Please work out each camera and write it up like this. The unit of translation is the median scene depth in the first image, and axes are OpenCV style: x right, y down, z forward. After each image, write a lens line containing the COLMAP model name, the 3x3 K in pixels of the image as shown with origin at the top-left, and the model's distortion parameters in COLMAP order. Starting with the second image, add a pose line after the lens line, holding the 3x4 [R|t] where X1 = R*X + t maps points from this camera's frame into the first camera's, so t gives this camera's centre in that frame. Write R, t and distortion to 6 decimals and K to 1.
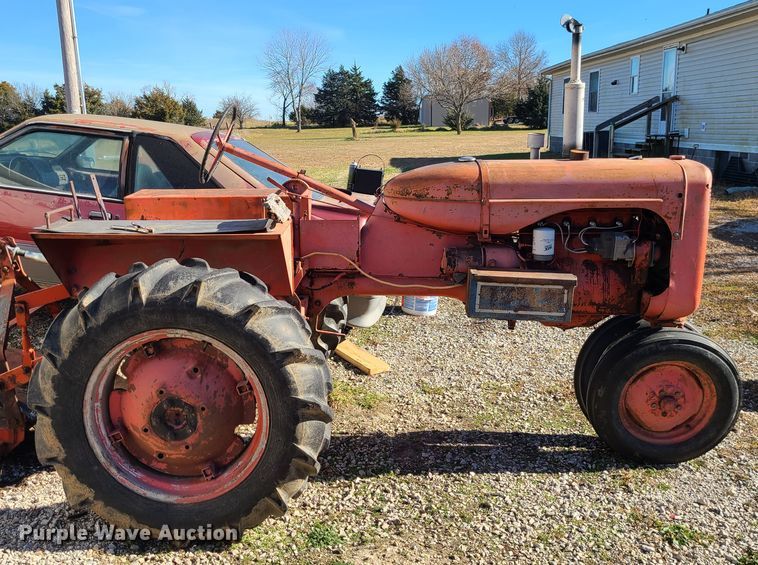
lens RADIAL K [[763.5, 0, 355.3], [0, 763.5, 255.0], [0, 0, 1]] dist [0.048042, -0.009884]
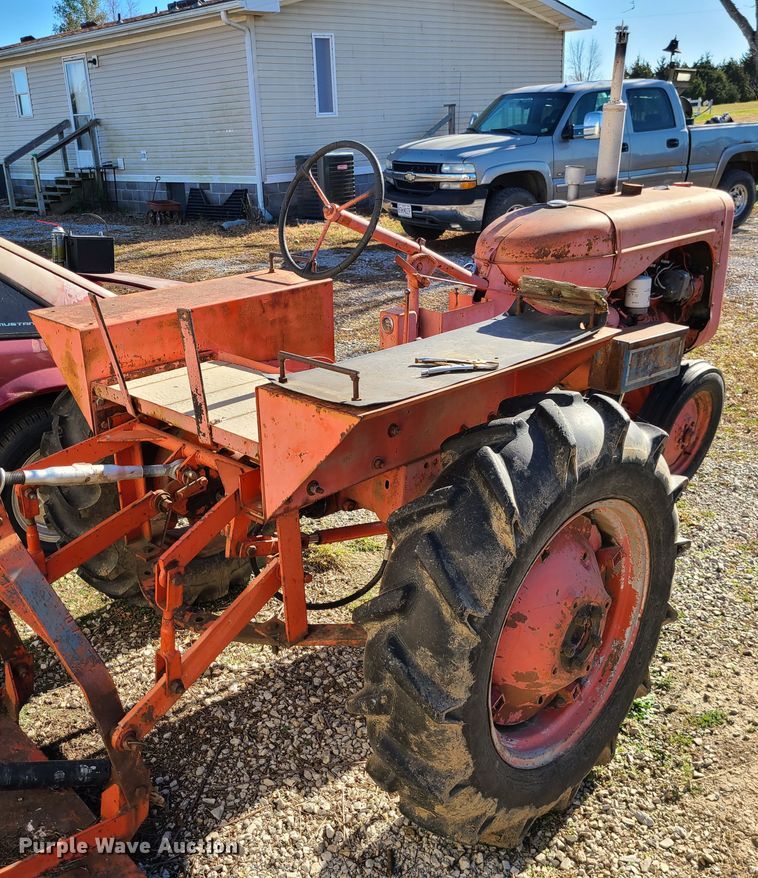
lens RADIAL K [[870.5, 0, 341.4], [0, 870.5, 434.8], [0, 0, 1]] dist [0.047925, -0.021790]
pose [[0.706277, -0.253574, 0.660964, -0.146270], [0.158250, 0.966574, 0.201720, -0.024228], [-0.690022, -0.037873, 0.722797, 0.105834]]
